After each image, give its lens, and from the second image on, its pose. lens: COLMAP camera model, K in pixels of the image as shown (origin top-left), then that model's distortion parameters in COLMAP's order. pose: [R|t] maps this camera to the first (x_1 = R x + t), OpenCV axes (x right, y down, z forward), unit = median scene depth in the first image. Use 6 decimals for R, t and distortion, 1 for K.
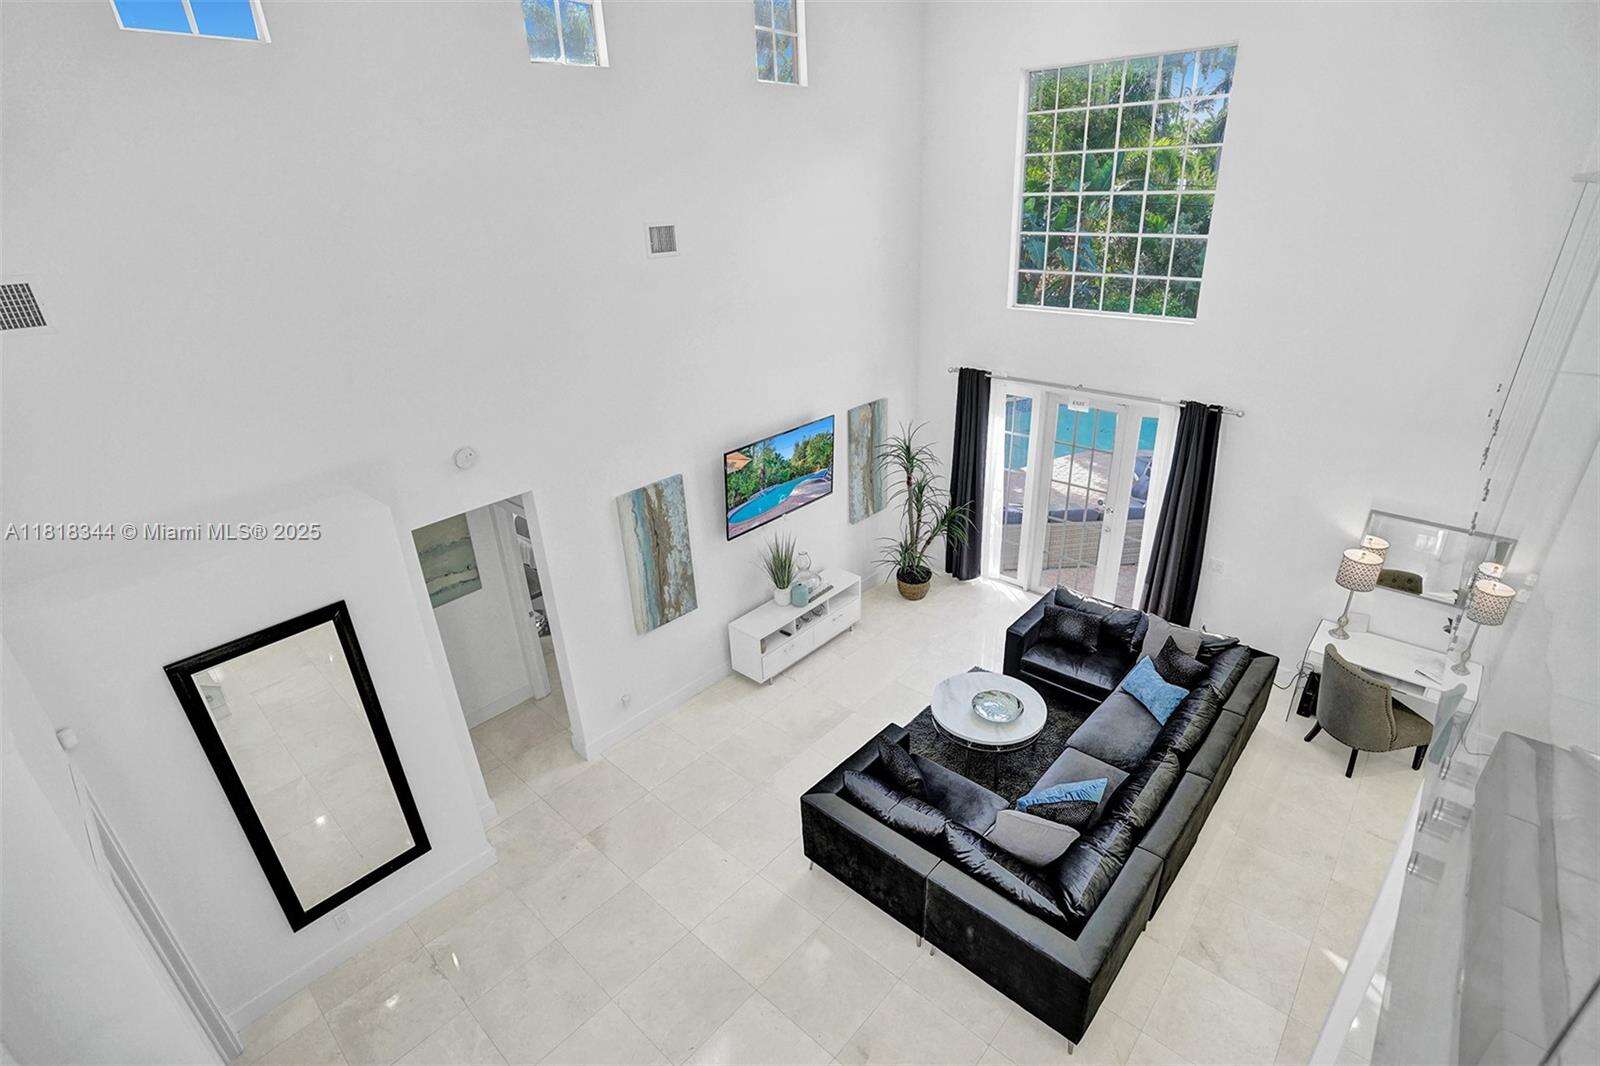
lens RADIAL K [[760.1, 0, 805.6], [0, 760.1, 540.2], [0, 0, 1]] dist [-0.072003, 0.028176]
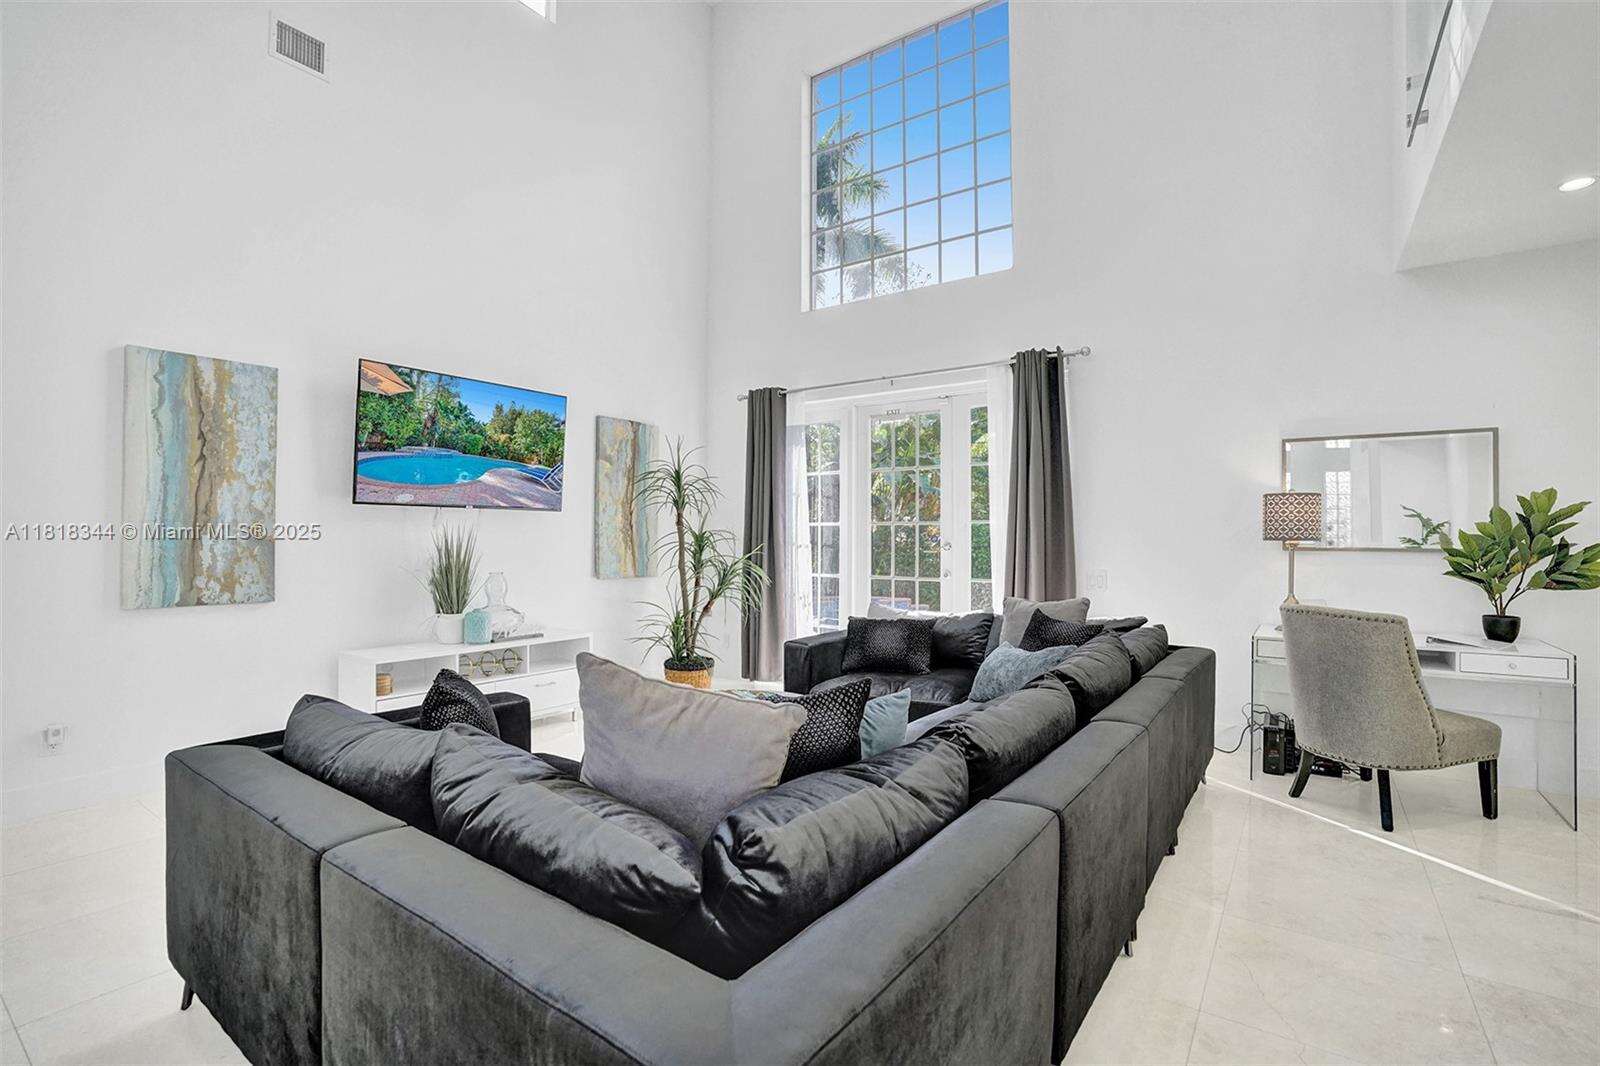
lens RADIAL K [[756.0, 0, 810.7], [0, 756.0, 538.9], [0, 0, 1]] dist [-0.070855, 0.027540]
pose [[0.991681, 0.043804, 0.121041, 0.206219], [0.013361, 0.900213, -0.435244, 0.301822], [-0.128028, 0.433241, 0.892139, 0.404803]]
